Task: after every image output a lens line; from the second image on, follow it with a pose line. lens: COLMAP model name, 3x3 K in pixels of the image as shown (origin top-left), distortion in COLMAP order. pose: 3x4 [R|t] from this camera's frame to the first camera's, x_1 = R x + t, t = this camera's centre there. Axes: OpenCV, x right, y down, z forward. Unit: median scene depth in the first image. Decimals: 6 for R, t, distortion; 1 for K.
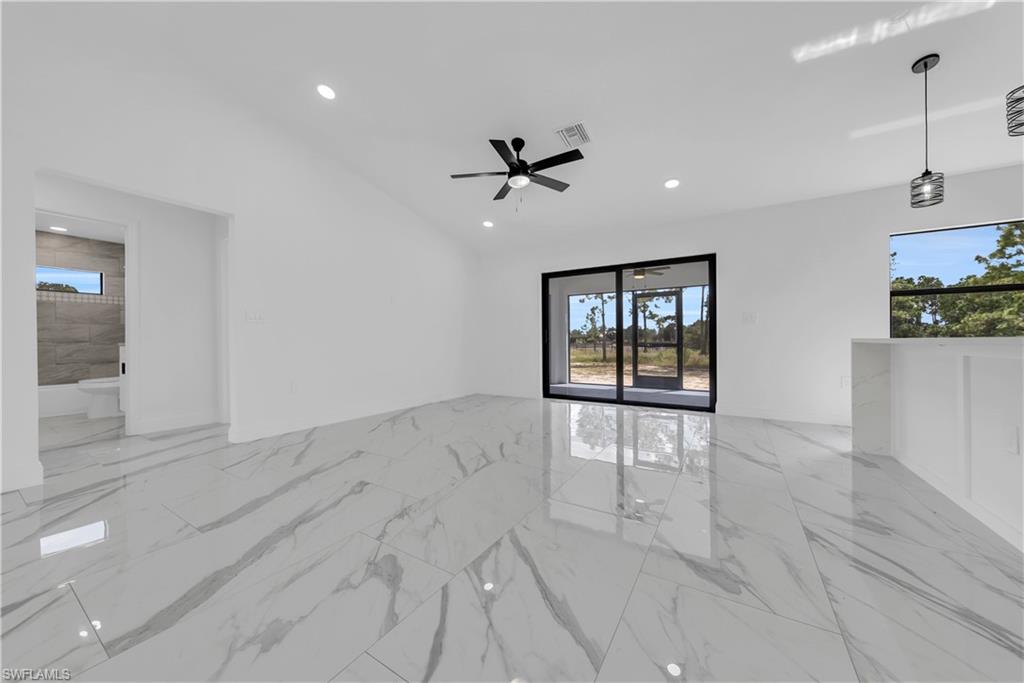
lens RADIAL K [[356.2, 0, 511.2], [0, 356.2, 341.6], [0, 0, 1]] dist [-0.003711, 0.000602]
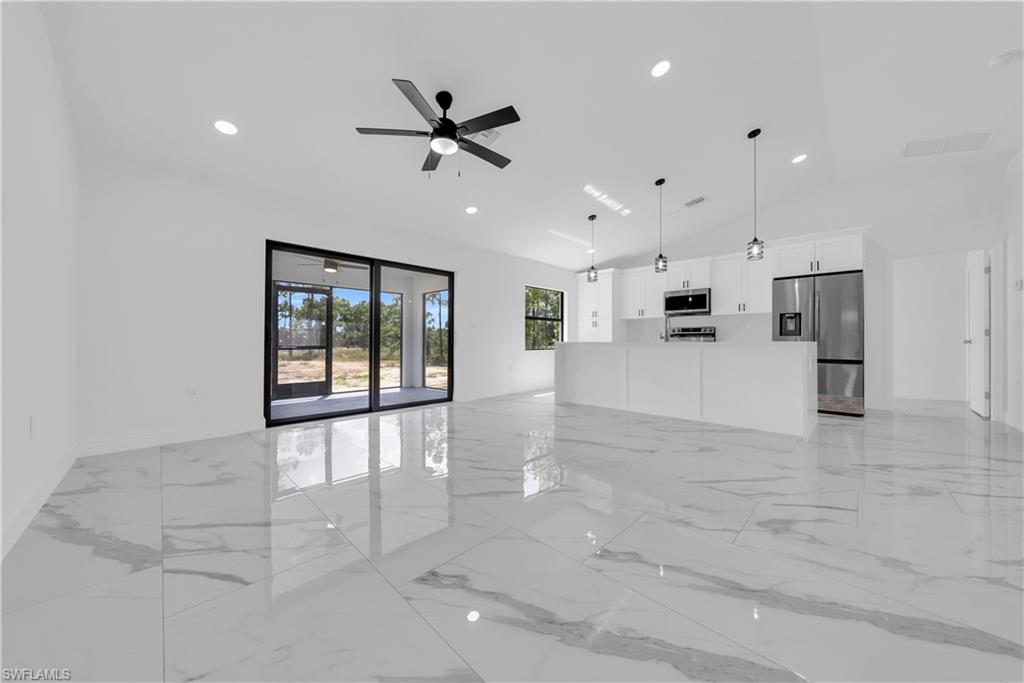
lens RADIAL K [[356.2, 0, 509.1], [0, 356.2, 338.8], [0, 0, 1]] dist [-0.003711, 0.000602]
pose [[0.225612, 0.018144, 0.974048, -0.586497], [-0.003087, 0.999835, -0.017910, 0.005711], [-0.974212, 0.001034, 0.225631, 0.537822]]
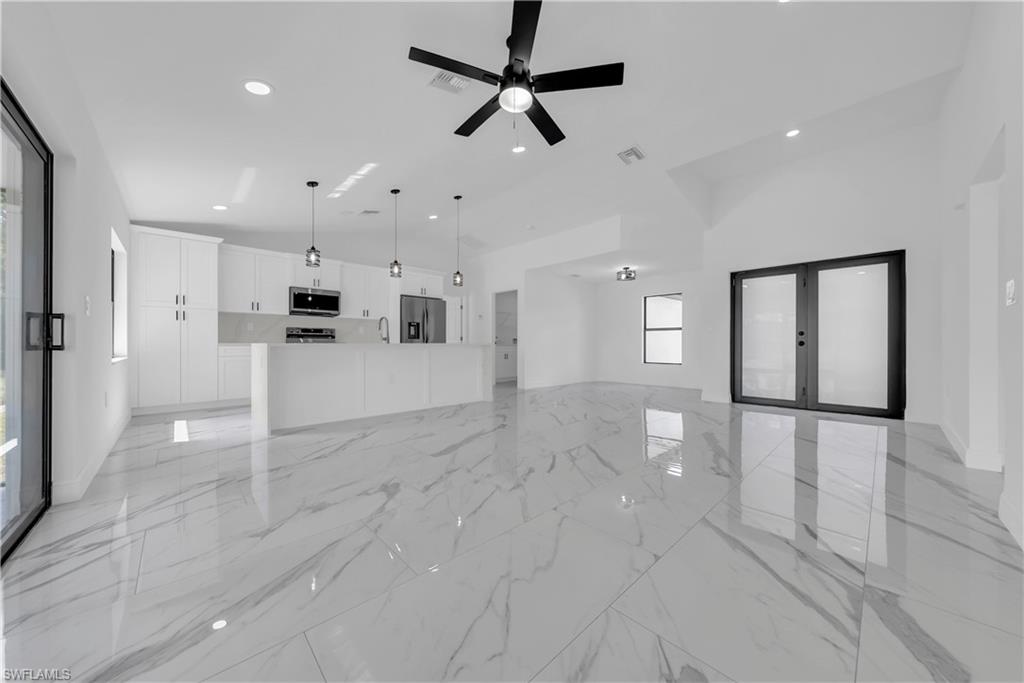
lens RADIAL K [[356.2, 0, 517.8], [0, 356.2, 343.6], [0, 0, 1]] dist [-0.003711, 0.000602]
pose [[-0.971691, 0.008198, 0.236113, -0.107582], [0.008159, 0.999966, -0.001143, -0.000209], [-0.236114, 0.000816, -0.971725, 1.310189]]
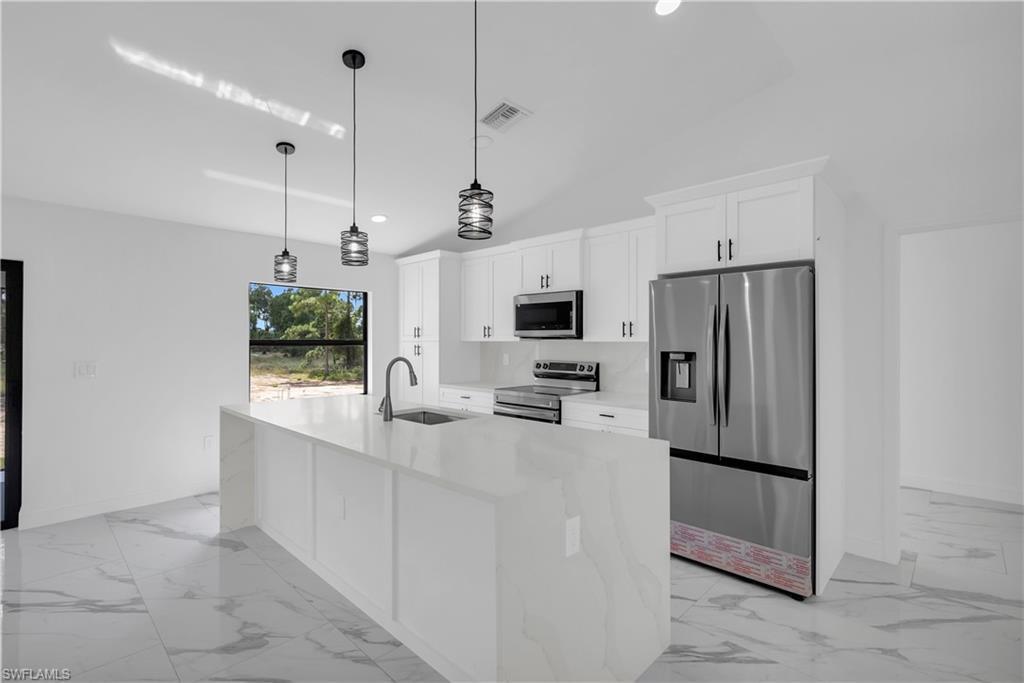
lens RADIAL K [[470.5, 0, 512.1], [0, 470.5, 339.8], [0, 0, 1]] dist [0.004094, -0.000960]
pose [[0.213024, 0.010960, 0.976986, -0.025838], [-0.000474, 0.999938, -0.011114, -0.106657], [-0.977047, 0.001904, 0.213016, 0.024092]]
